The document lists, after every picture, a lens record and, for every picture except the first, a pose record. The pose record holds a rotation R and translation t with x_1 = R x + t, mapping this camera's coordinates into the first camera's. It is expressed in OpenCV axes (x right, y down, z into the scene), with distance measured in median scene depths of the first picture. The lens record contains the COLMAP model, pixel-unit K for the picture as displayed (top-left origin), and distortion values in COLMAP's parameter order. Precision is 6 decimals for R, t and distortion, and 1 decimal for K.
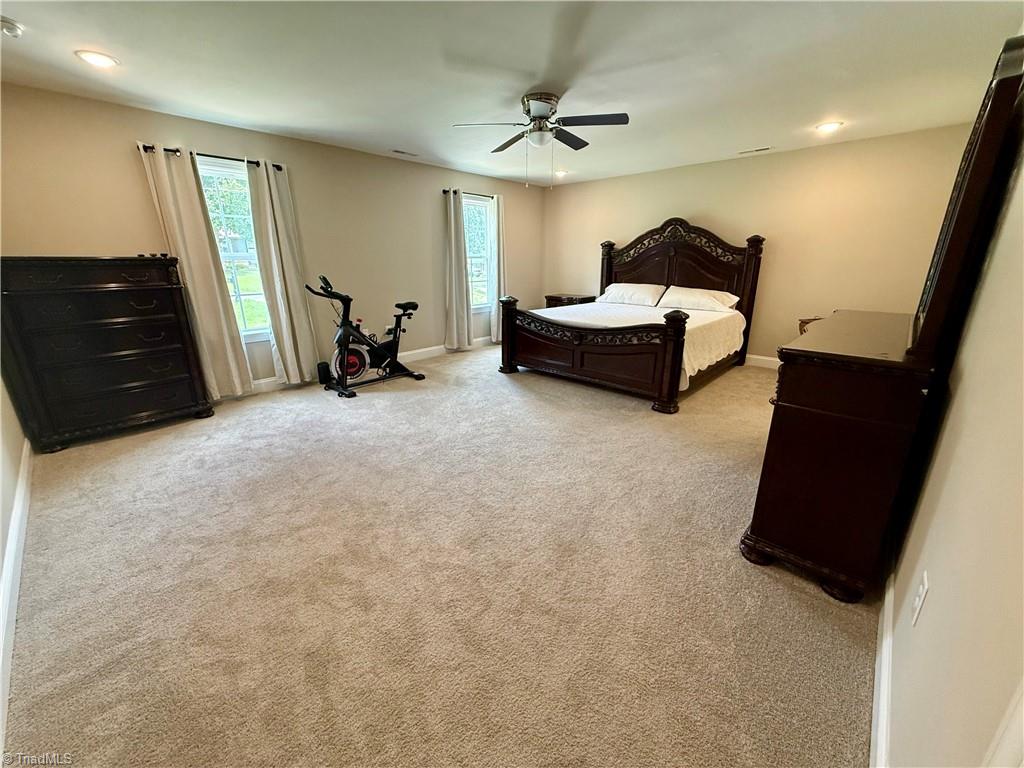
lens RADIAL K [[408.9, 0, 512.0], [0, 408.9, 384.0], [0, 0, 1]] dist [-0.000332, 0.000237]
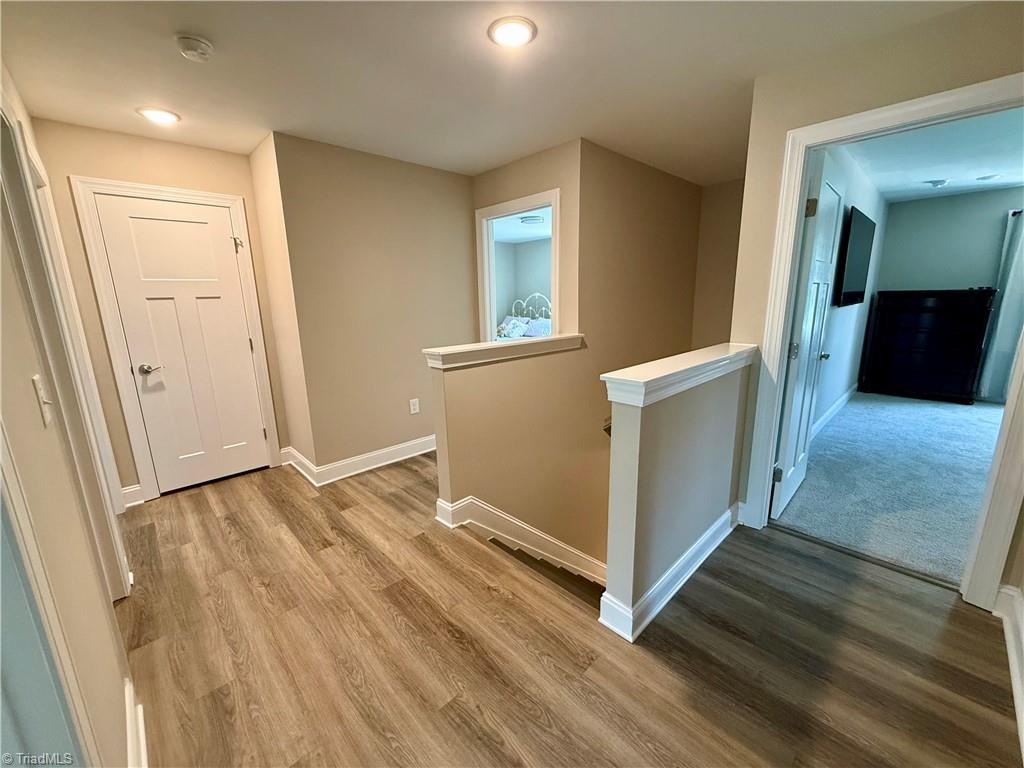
lens RADIAL K [[408.9, 0, 512.0], [0, 408.9, 384.0], [0, 0, 1]] dist [-0.000332, 0.000237]
pose [[-0.061296, 0.218710, -0.973863, 1.317265], [-0.270352, 0.935586, 0.227130, 0.233425], [0.960808, 0.277208, 0.001781, -0.946490]]
